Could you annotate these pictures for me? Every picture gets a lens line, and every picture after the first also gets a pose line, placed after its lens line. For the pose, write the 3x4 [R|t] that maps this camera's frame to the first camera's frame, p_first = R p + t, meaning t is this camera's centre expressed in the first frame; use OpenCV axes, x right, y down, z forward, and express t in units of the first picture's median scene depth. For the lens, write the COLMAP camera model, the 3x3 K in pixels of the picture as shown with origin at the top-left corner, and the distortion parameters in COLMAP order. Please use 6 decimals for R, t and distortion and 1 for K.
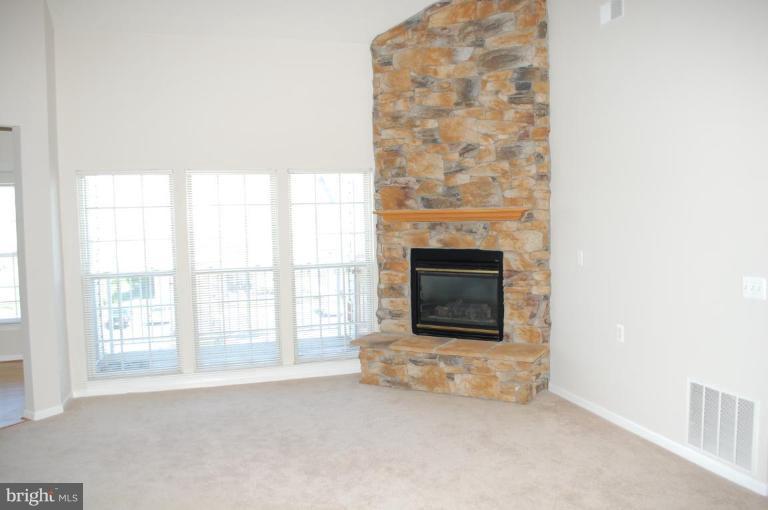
lens RADIAL K [[608.2, 0, 393.1], [0, 608.2, 255.3], [0, 0, 1]] dist [-0.069125, 0.005087]
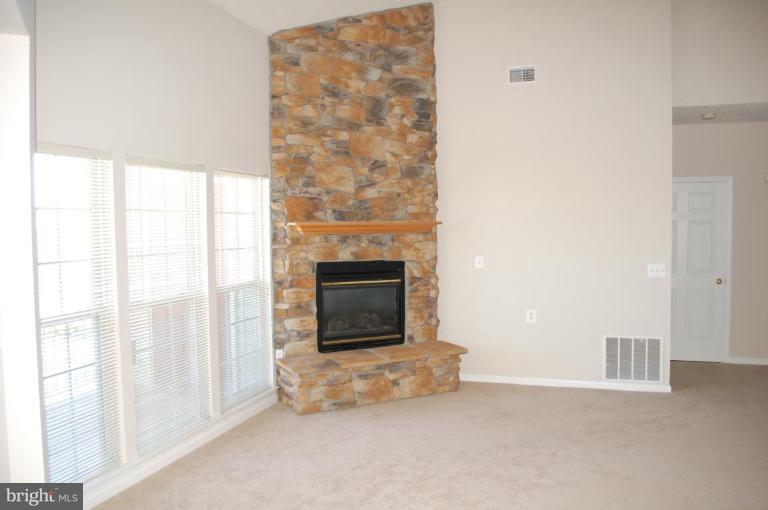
lens RADIAL K [[608.2, 0, 393.1], [0, 608.2, 255.3], [0, 0, 1]] dist [-0.069125, 0.005087]
pose [[0.569124, -0.025148, 0.821867, -0.722073], [0.055291, 0.998440, -0.007737, -0.009475], [-0.820391, 0.049845, 0.569626, 0.383428]]
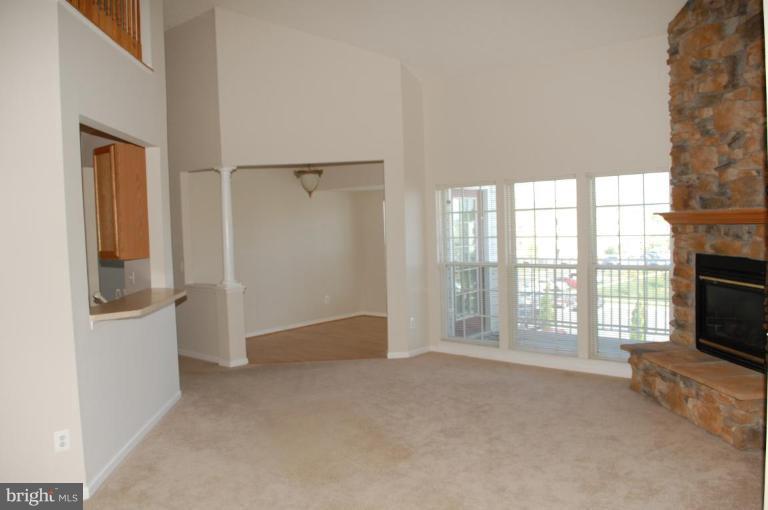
lens RADIAL K [[608.2, 0, 393.1], [0, 608.2, 255.3], [0, 0, 1]] dist [-0.069125, 0.005087]
pose [[0.539955, 0.045980, -0.840437, 0.560741], [-0.035769, 0.998858, 0.031667, -0.021965], [0.840933, 0.012963, 0.540983, 0.156256]]
